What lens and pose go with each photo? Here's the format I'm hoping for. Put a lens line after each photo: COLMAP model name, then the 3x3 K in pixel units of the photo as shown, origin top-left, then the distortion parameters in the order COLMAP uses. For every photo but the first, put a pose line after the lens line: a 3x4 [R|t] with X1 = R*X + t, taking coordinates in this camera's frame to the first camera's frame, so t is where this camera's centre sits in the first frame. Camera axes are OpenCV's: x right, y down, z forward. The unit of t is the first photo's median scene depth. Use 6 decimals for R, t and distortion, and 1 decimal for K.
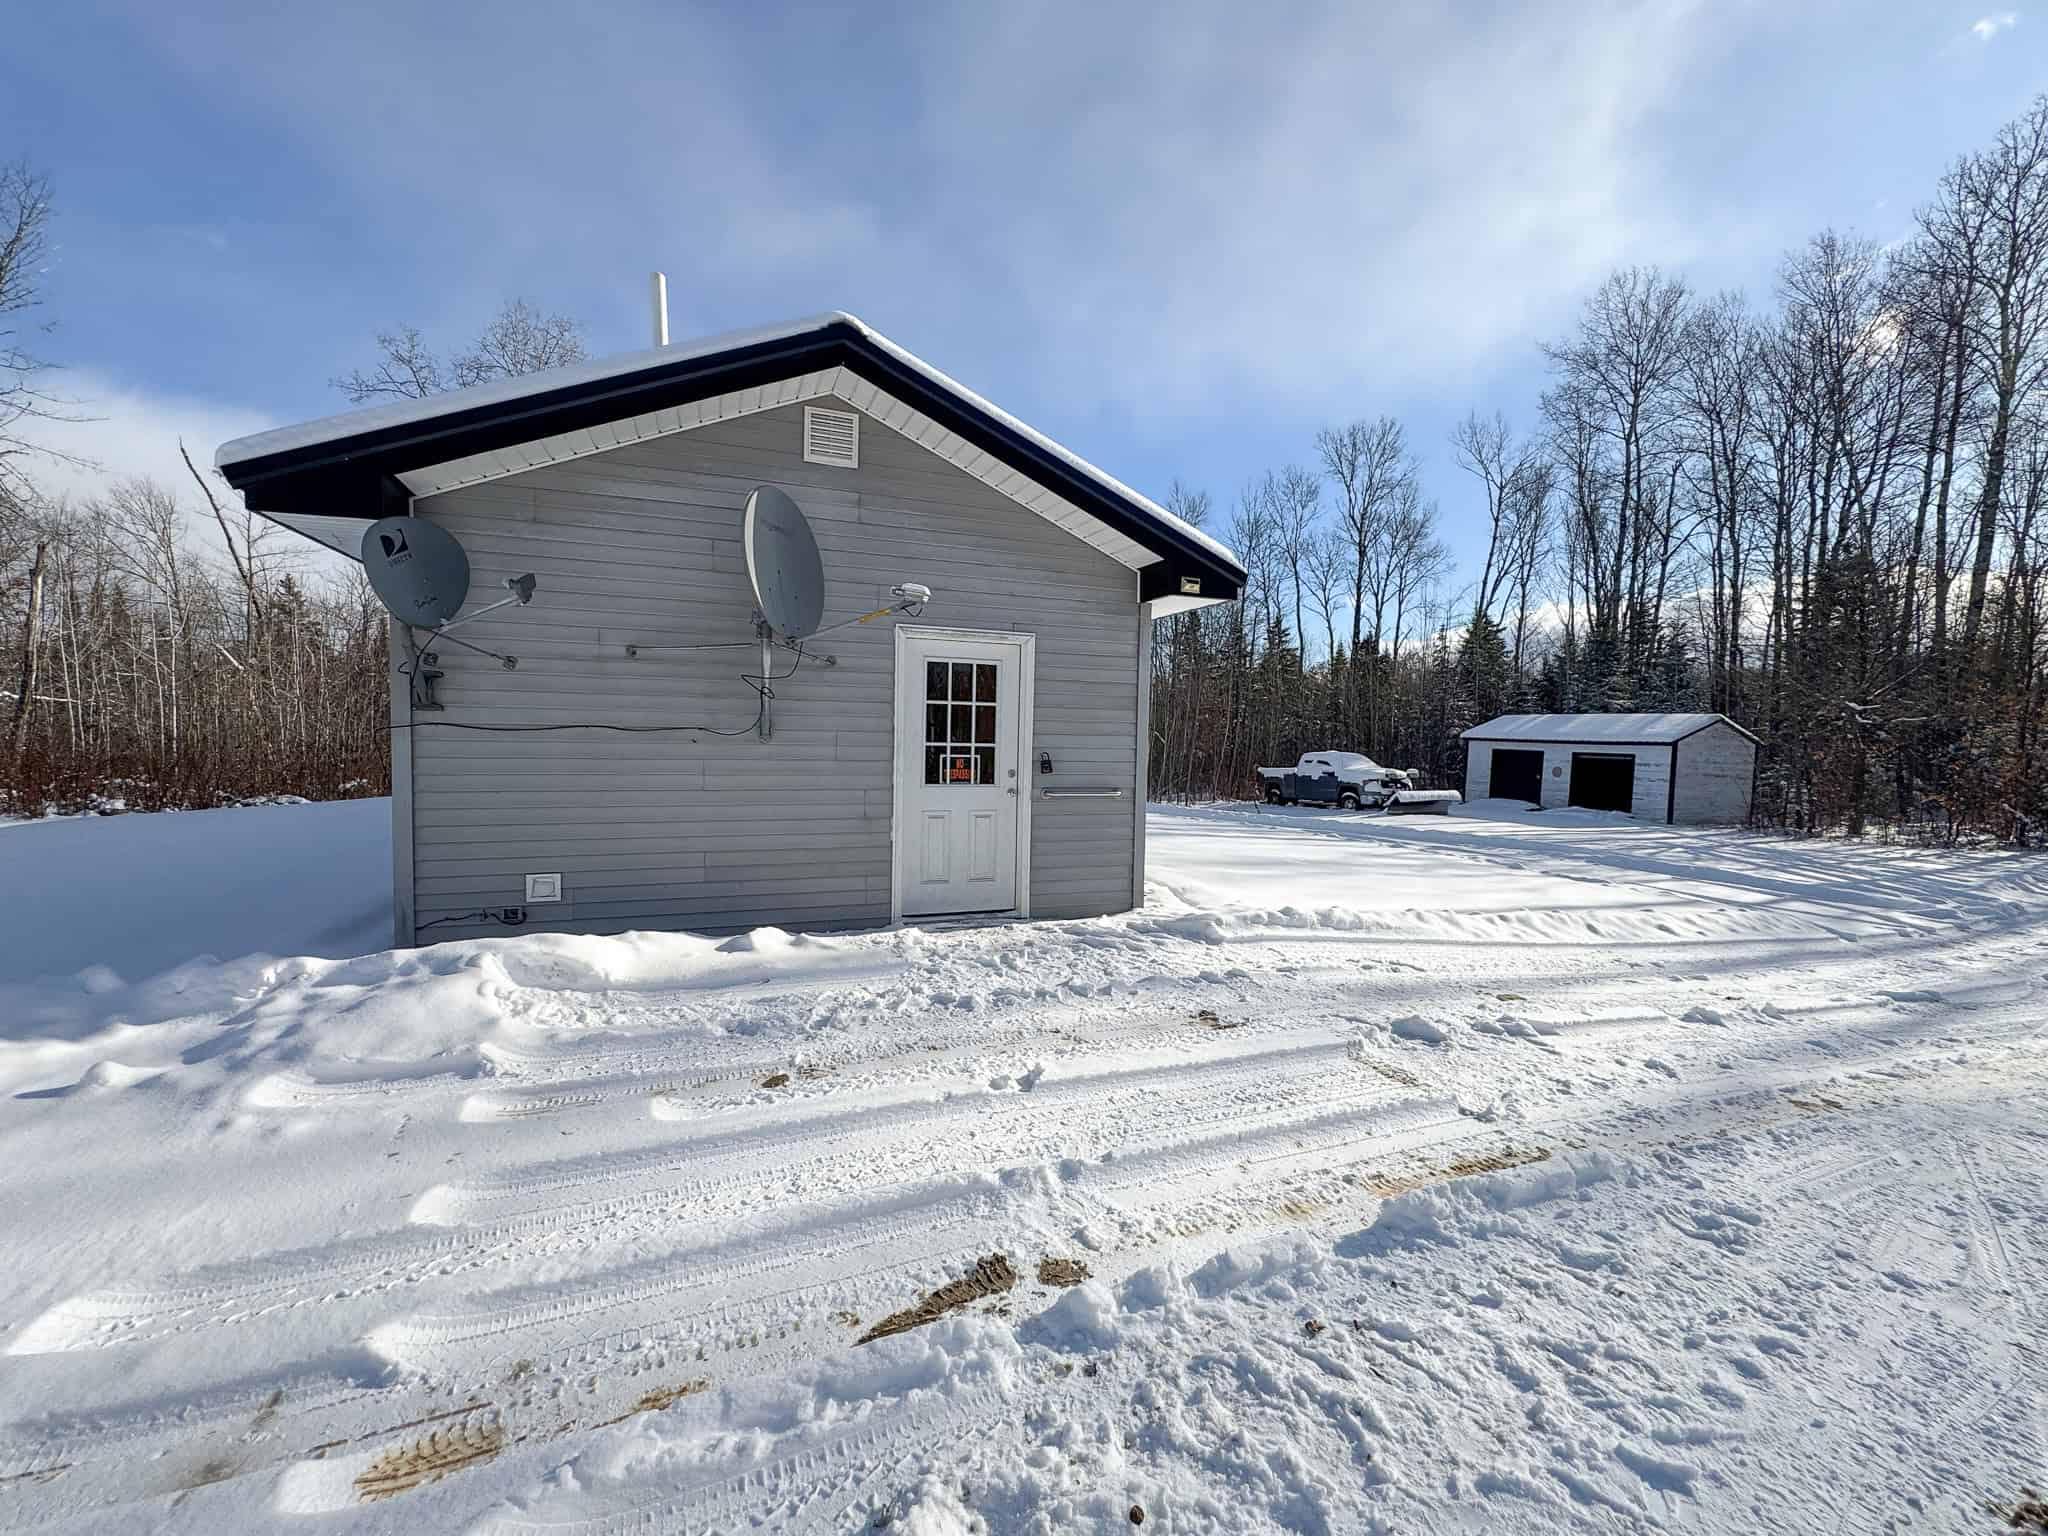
lens RADIAL K [[837.5, 0, 980.6], [0, 837.5, 762.9], [0, 0, 1]] dist [-0.001480, 0.000030]
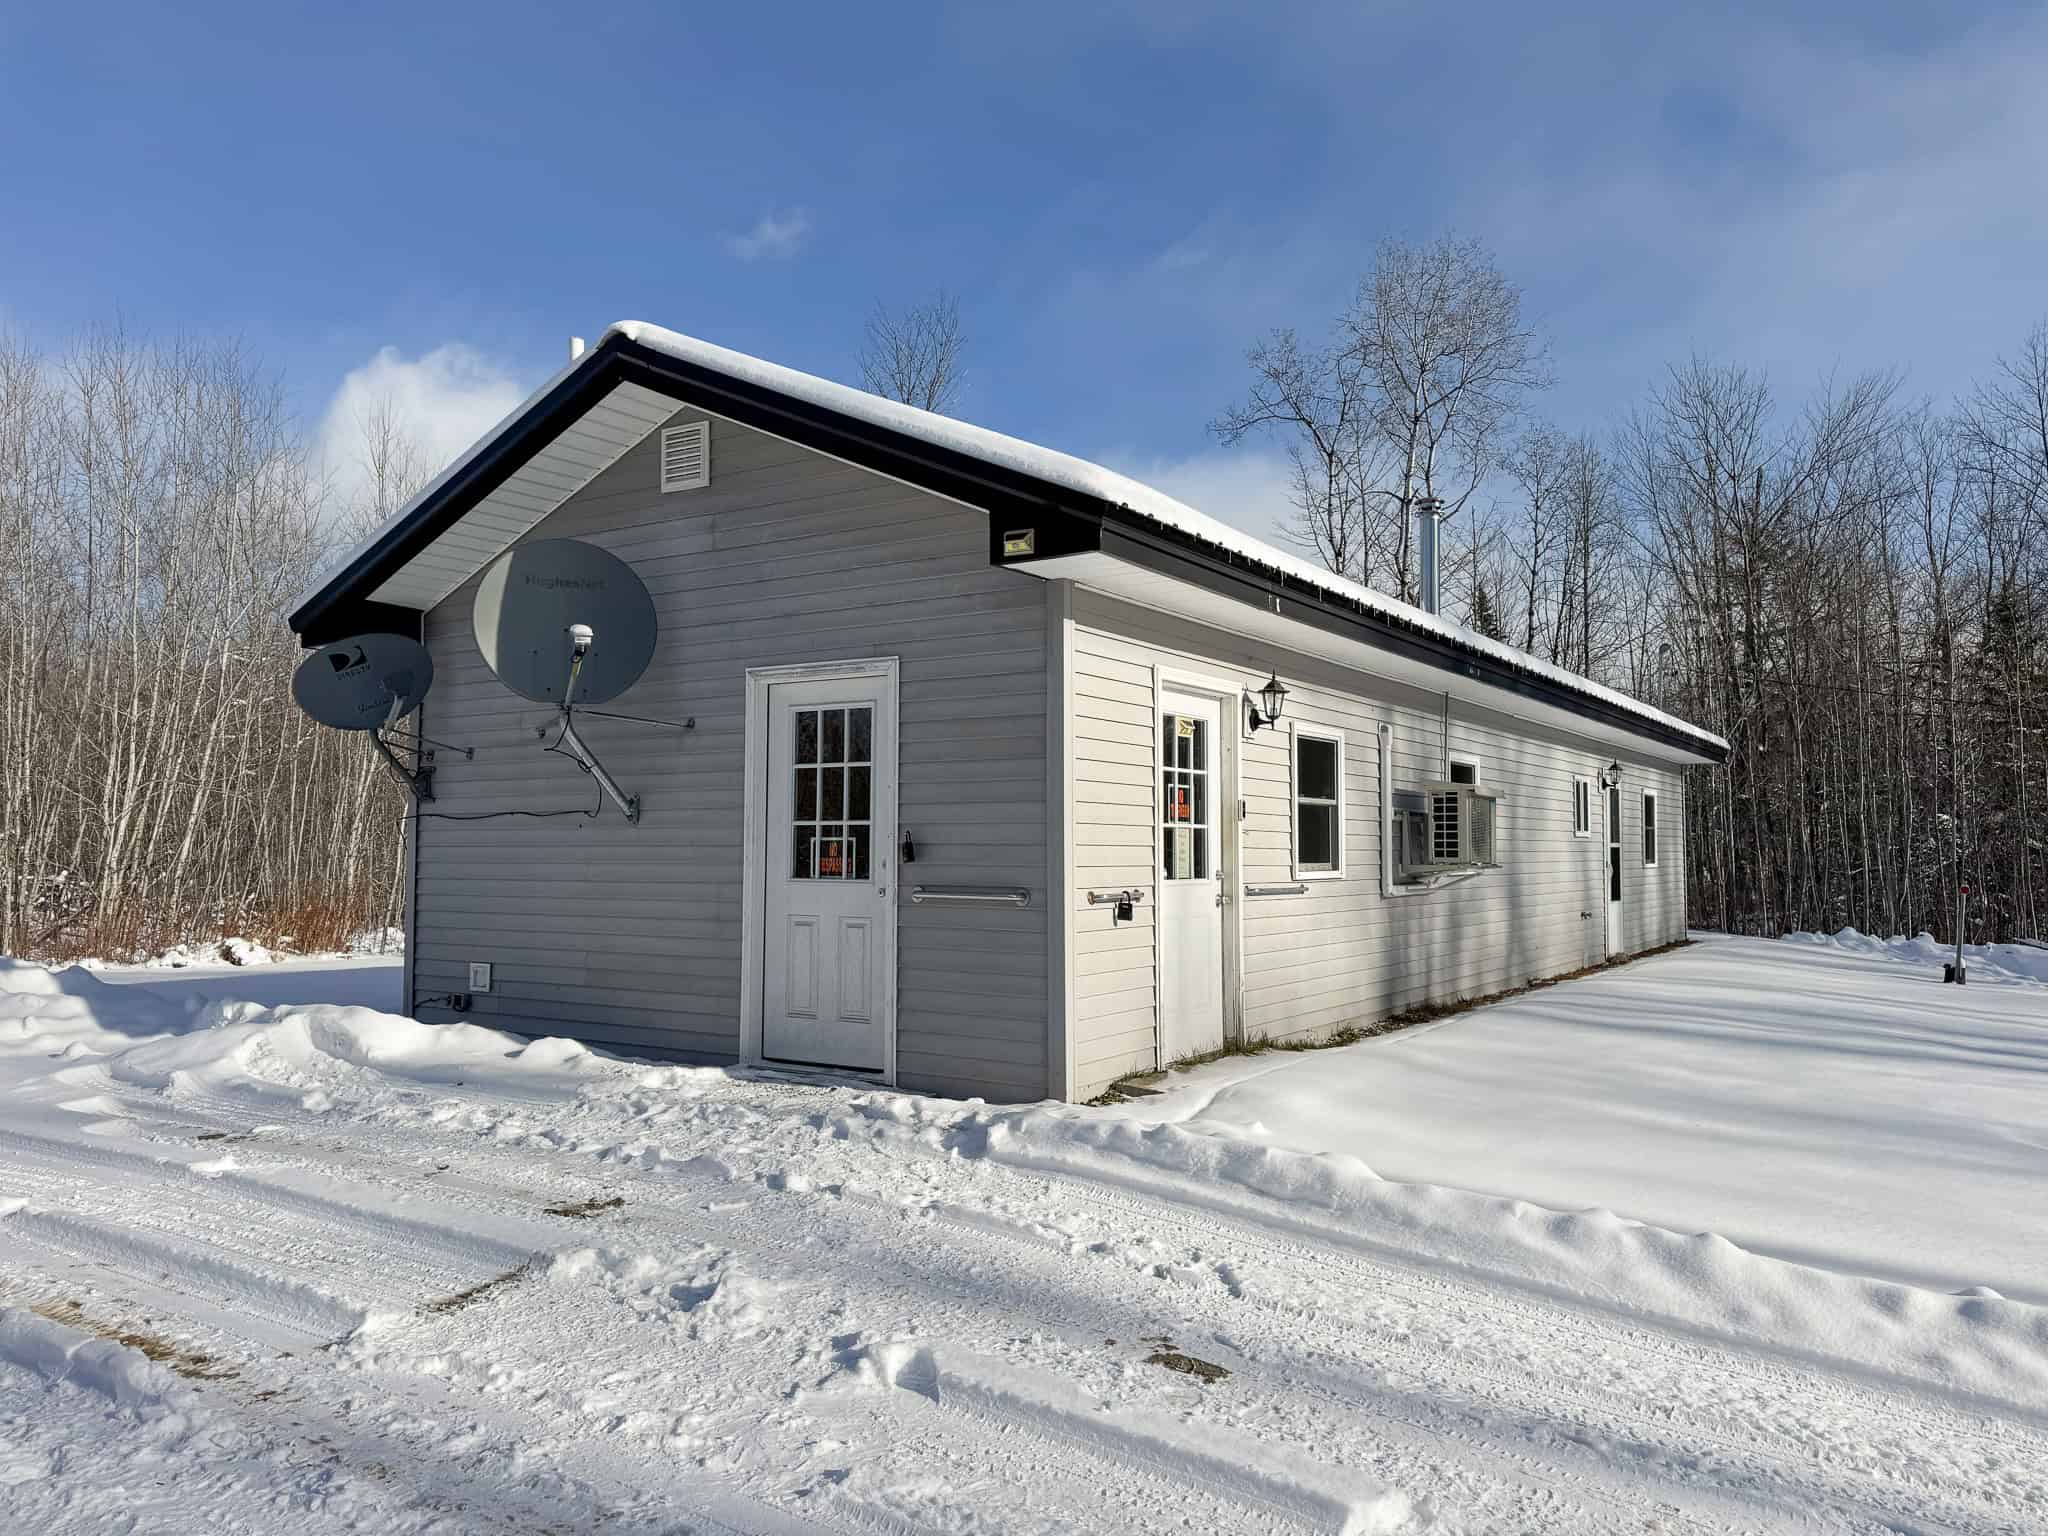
lens RADIAL K [[1397.3, 0, 1032.5], [0, 1397.3, 764.9], [0, 0, 1]] dist [0.116511, -0.156328]
pose [[0.596176, -0.066544, -0.800091, 0.280126], [-0.023421, 0.994693, -0.100181, 0.011993], [0.802512, 0.078465, 0.591454, 0.115971]]
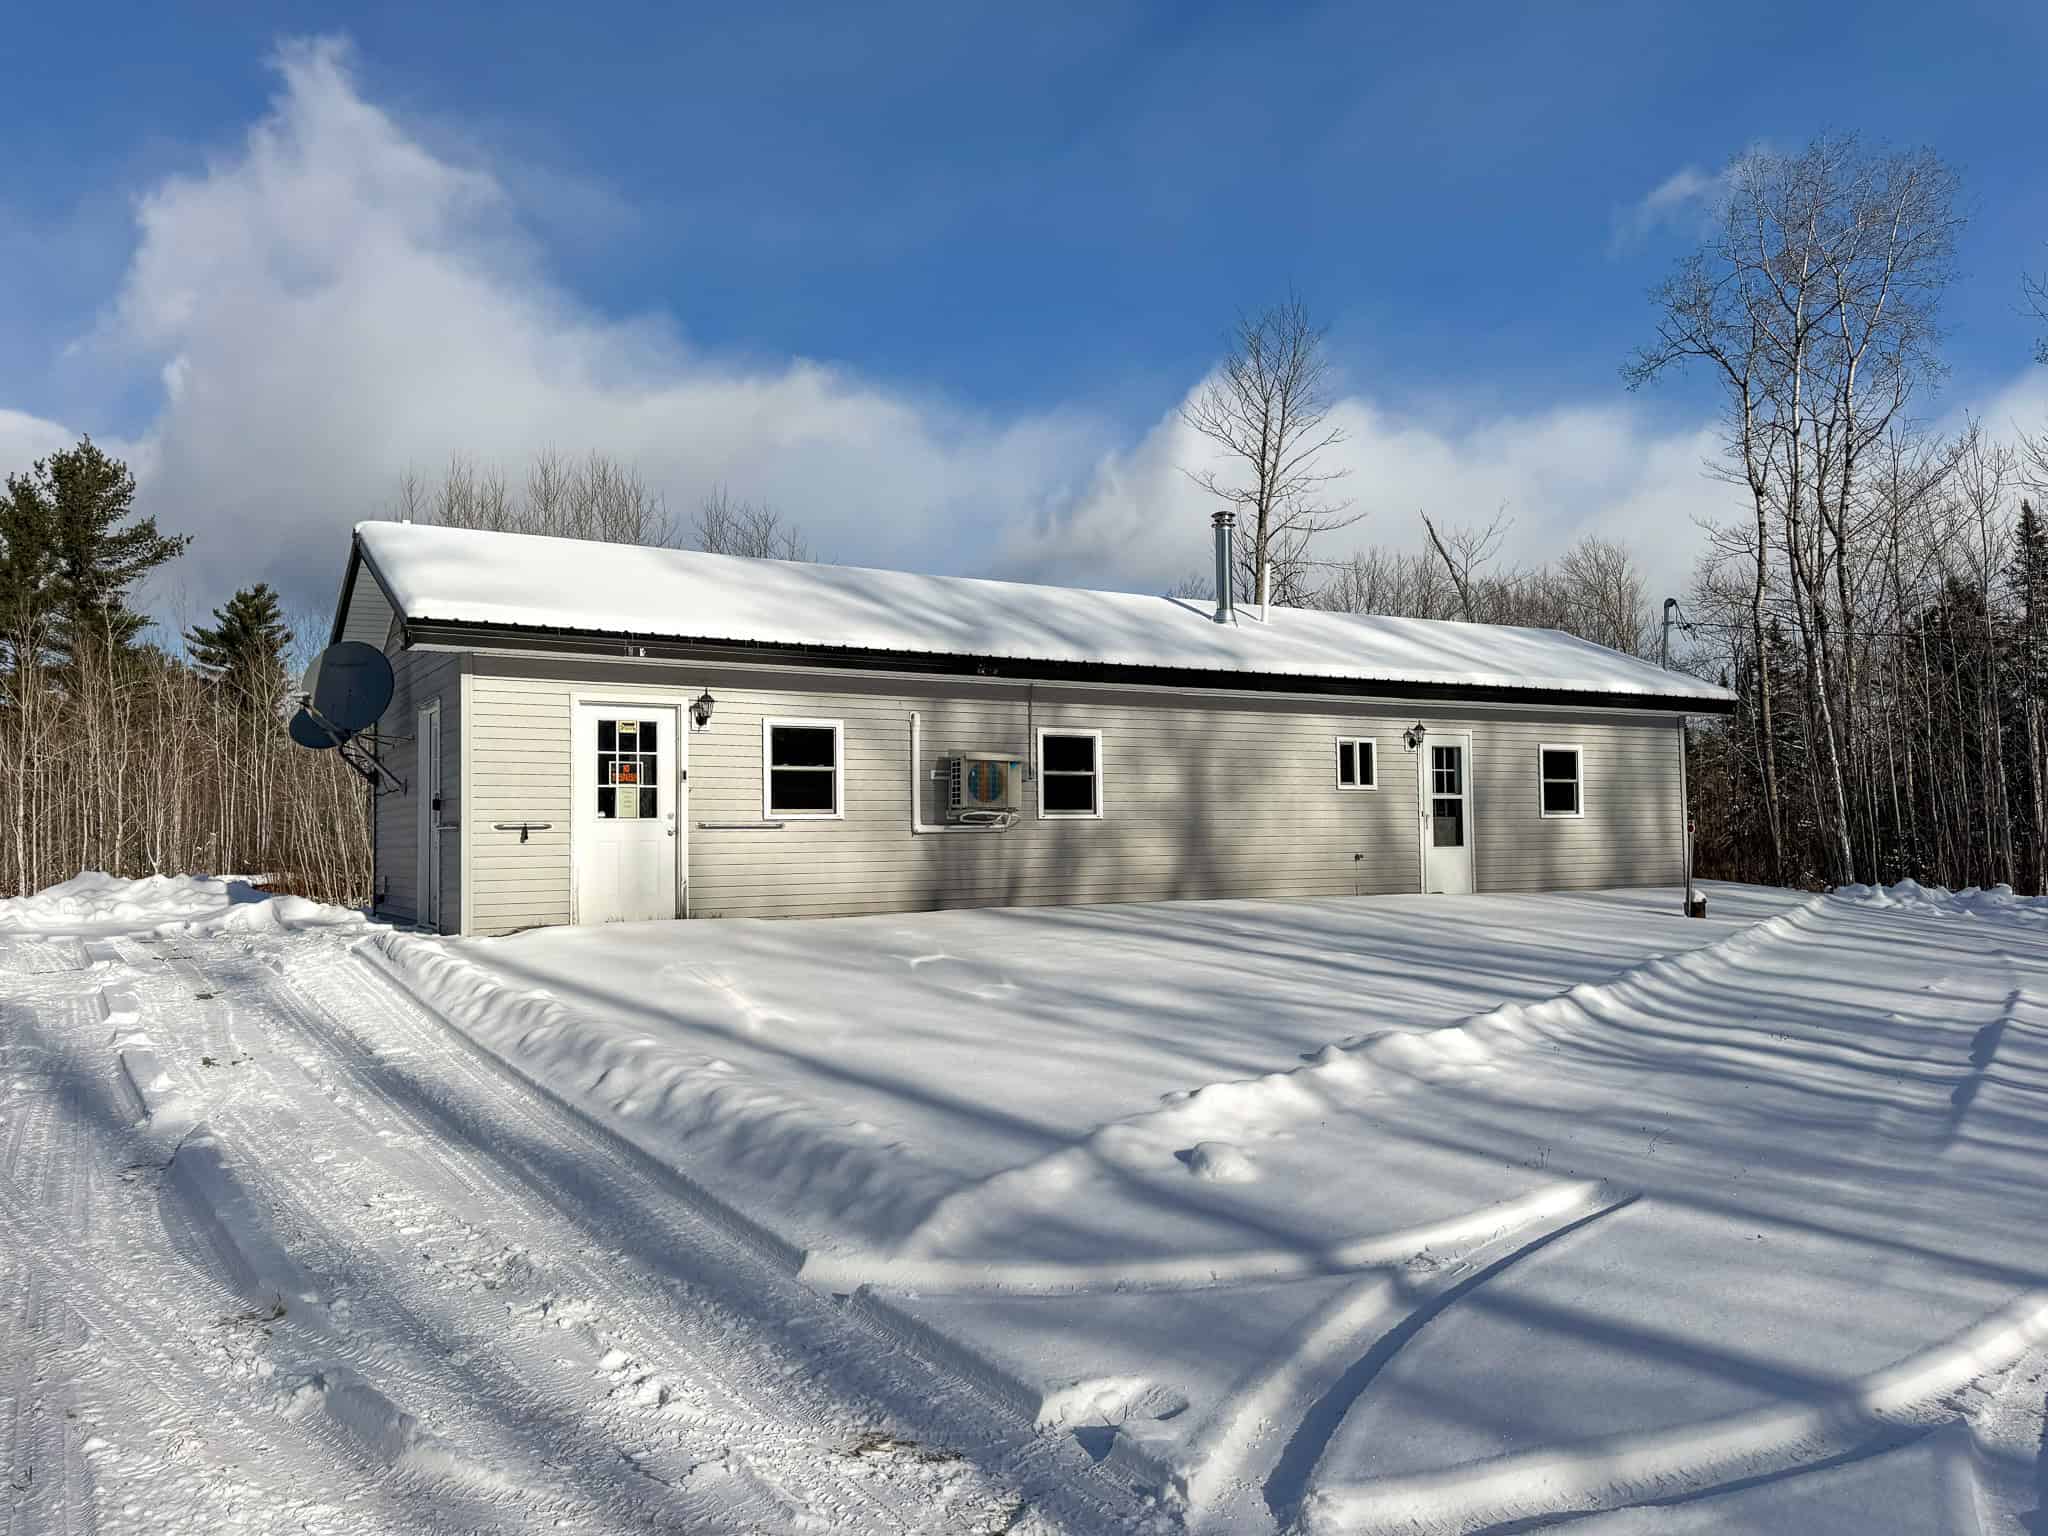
lens RADIAL K [[1397.3, 0, 1032.5], [0, 1397.3, 764.9], [0, 0, 1]] dist [0.116511, -0.156328]
pose [[0.219746, -0.071406, -0.972940, 0.618258], [-0.021940, 0.996704, -0.078105, 0.023954], [0.975310, 0.038509, 0.217455, 0.383850]]
